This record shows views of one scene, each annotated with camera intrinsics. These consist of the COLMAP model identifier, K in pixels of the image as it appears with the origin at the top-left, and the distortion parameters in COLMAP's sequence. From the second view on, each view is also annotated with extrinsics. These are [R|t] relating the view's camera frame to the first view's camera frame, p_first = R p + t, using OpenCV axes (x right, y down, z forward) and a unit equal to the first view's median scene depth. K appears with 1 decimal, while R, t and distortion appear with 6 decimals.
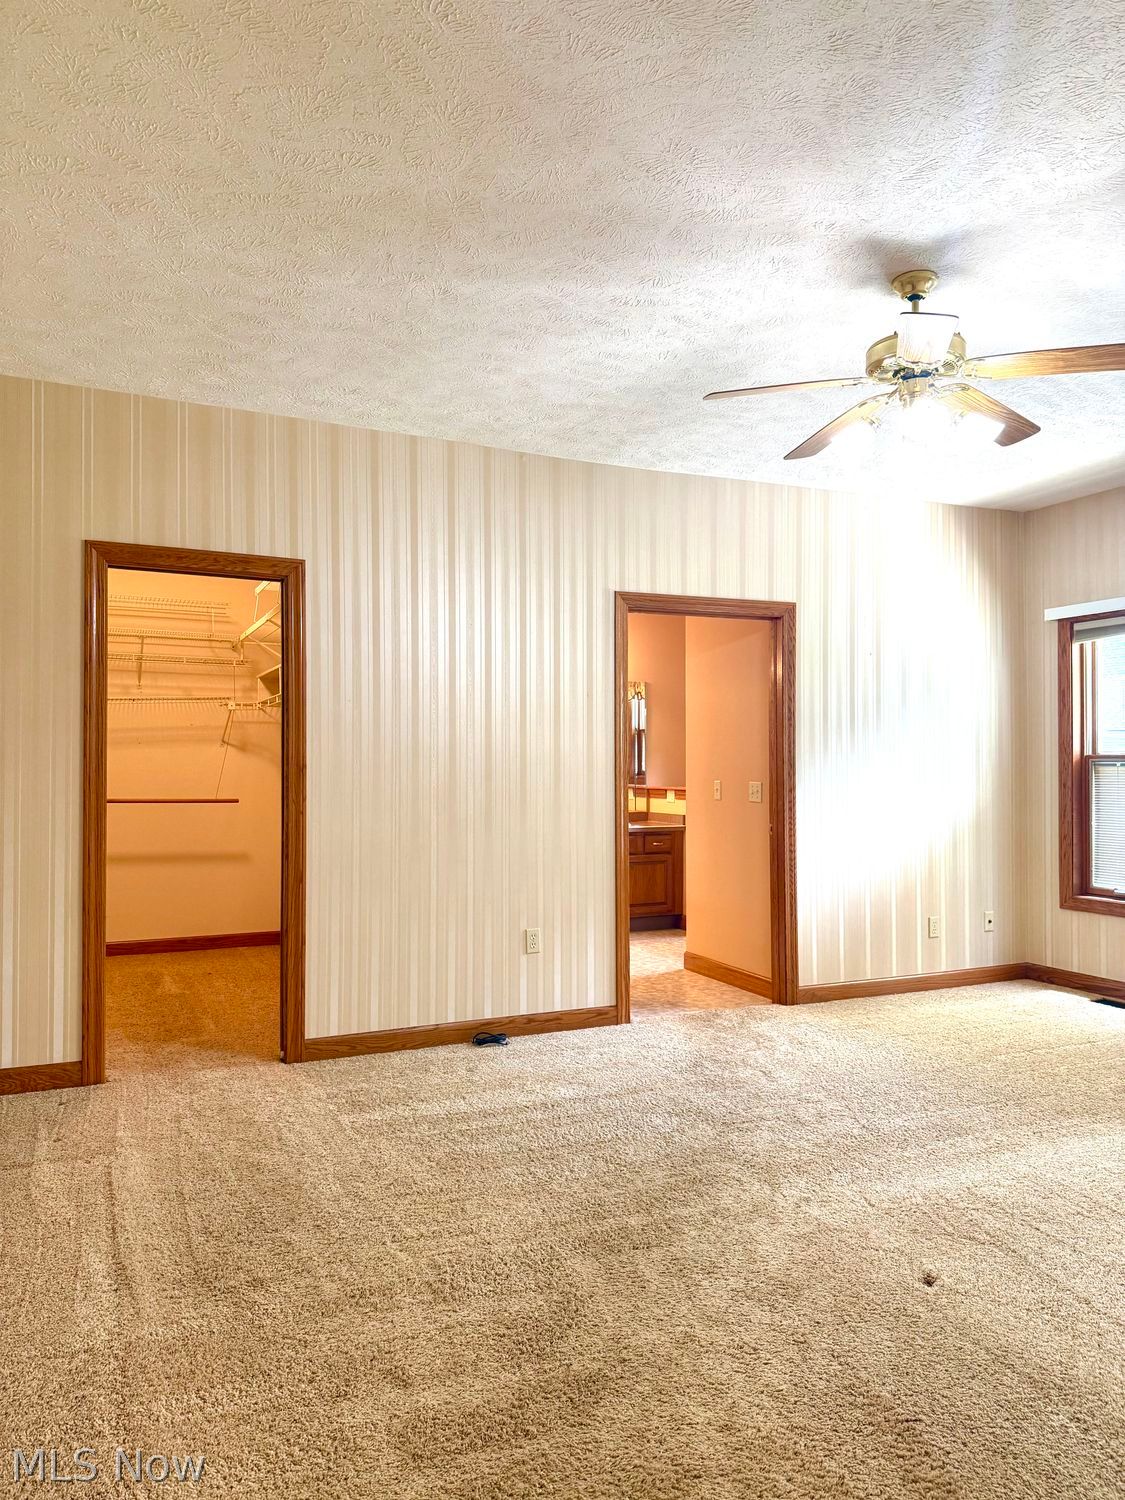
lens RADIAL K [[1043.8, 0, 562.3], [0, 1043.8, 741.0], [0, 0, 1]] dist [0.093069, -0.078806]
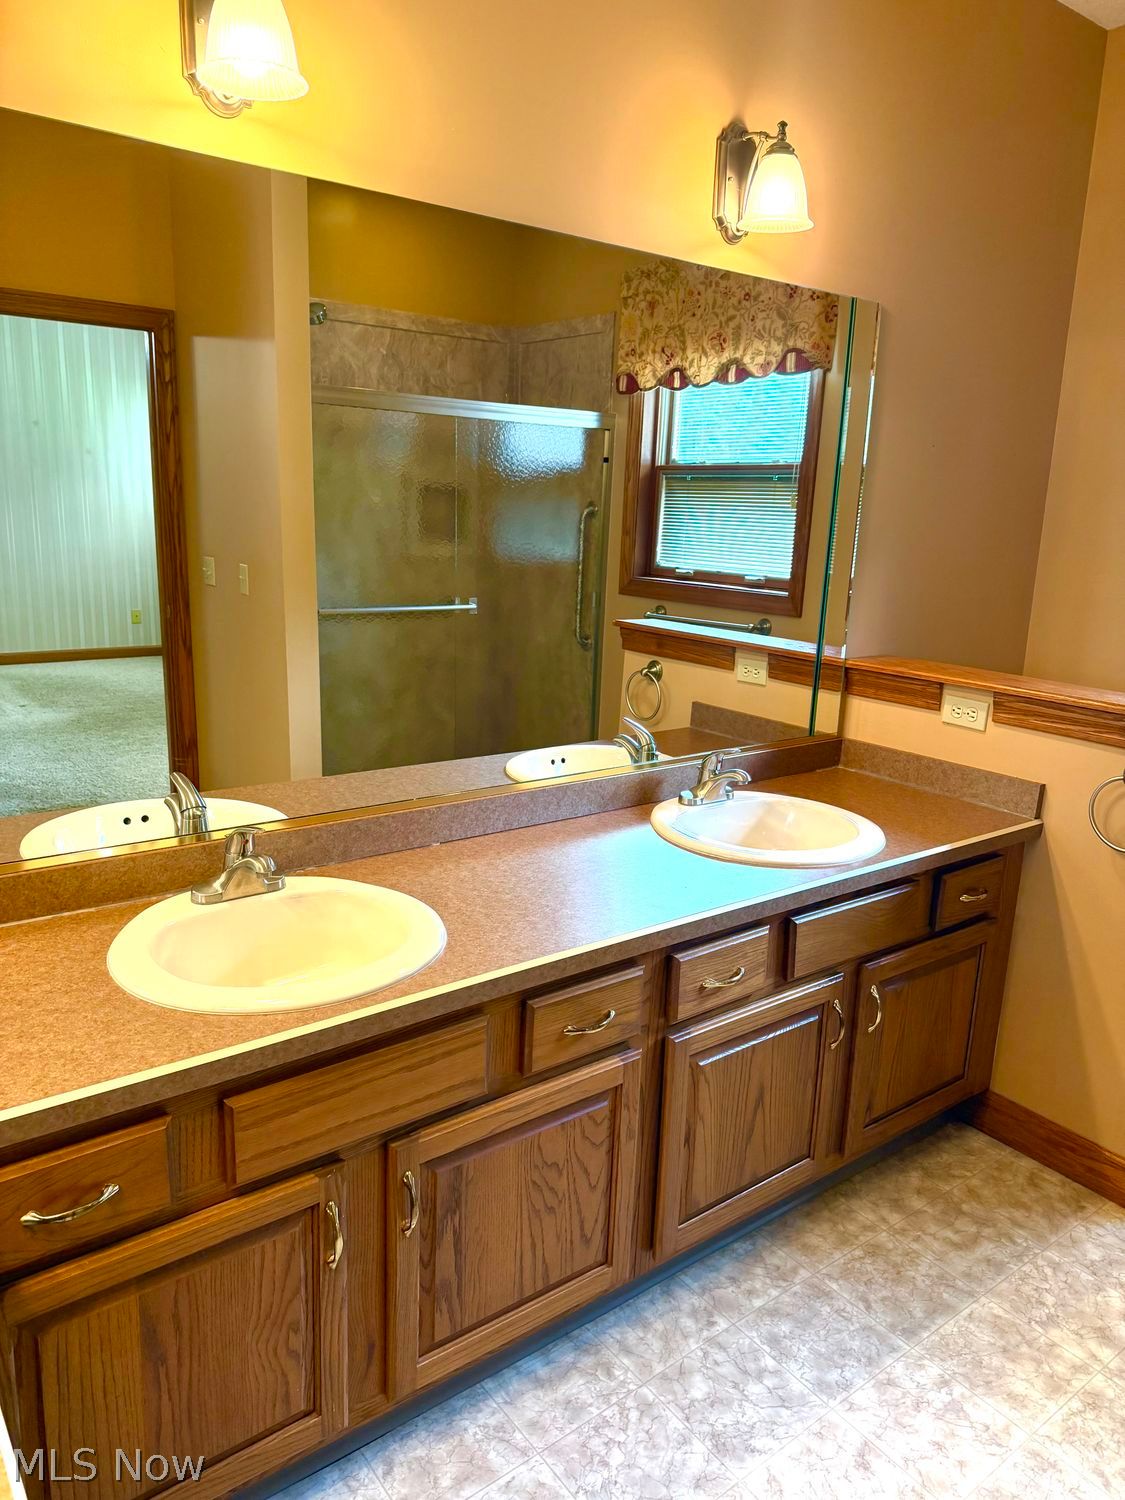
lens RADIAL K [[1043.8, 0, 562.3], [0, 1043.8, 741.0], [0, 0, 1]] dist [0.093069, -0.078806]
pose [[0.971715, -0.011356, 0.235882, -0.080876], [-0.048627, 0.967817, 0.246913, -0.007894], [-0.231095, -0.251399, 0.939890, 0.729977]]
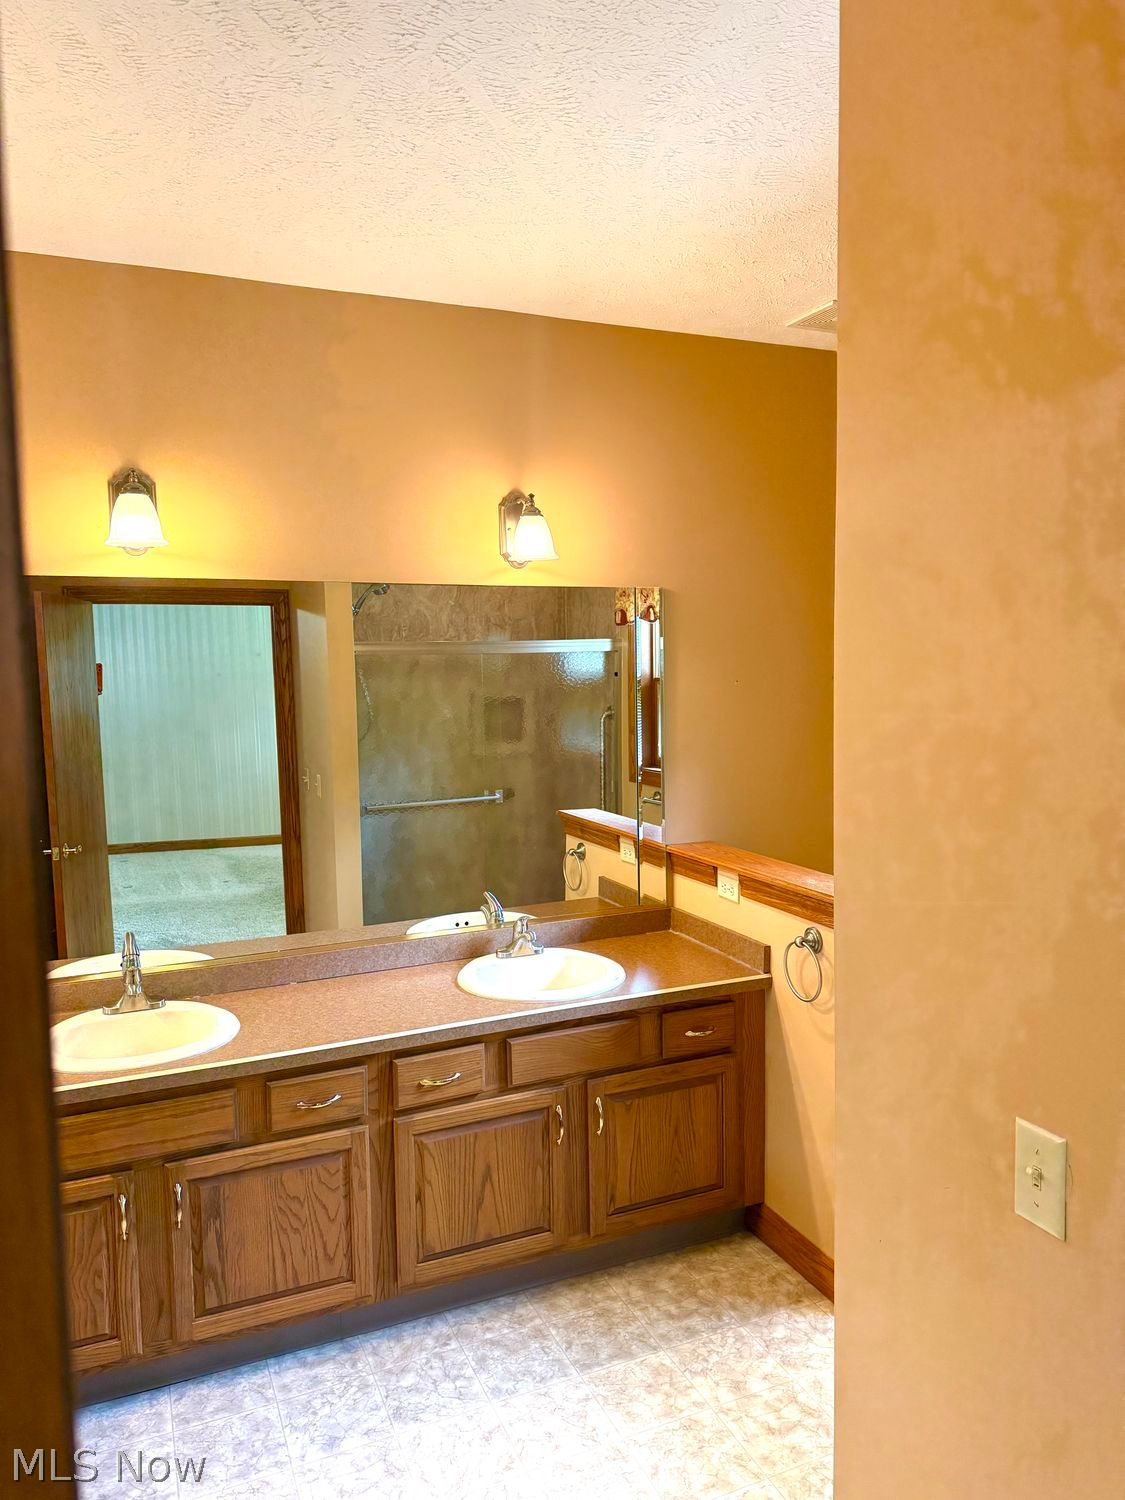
lens RADIAL K [[1043.8, 0, 562.3], [0, 1043.8, 741.0], [0, 0, 1]] dist [0.093069, -0.078806]
pose [[0.999750, -0.013416, -0.017897, 0.048977], [0.015126, 0.994958, 0.099146, -0.040390], [0.016477, -0.099392, 0.994912, 0.608301]]
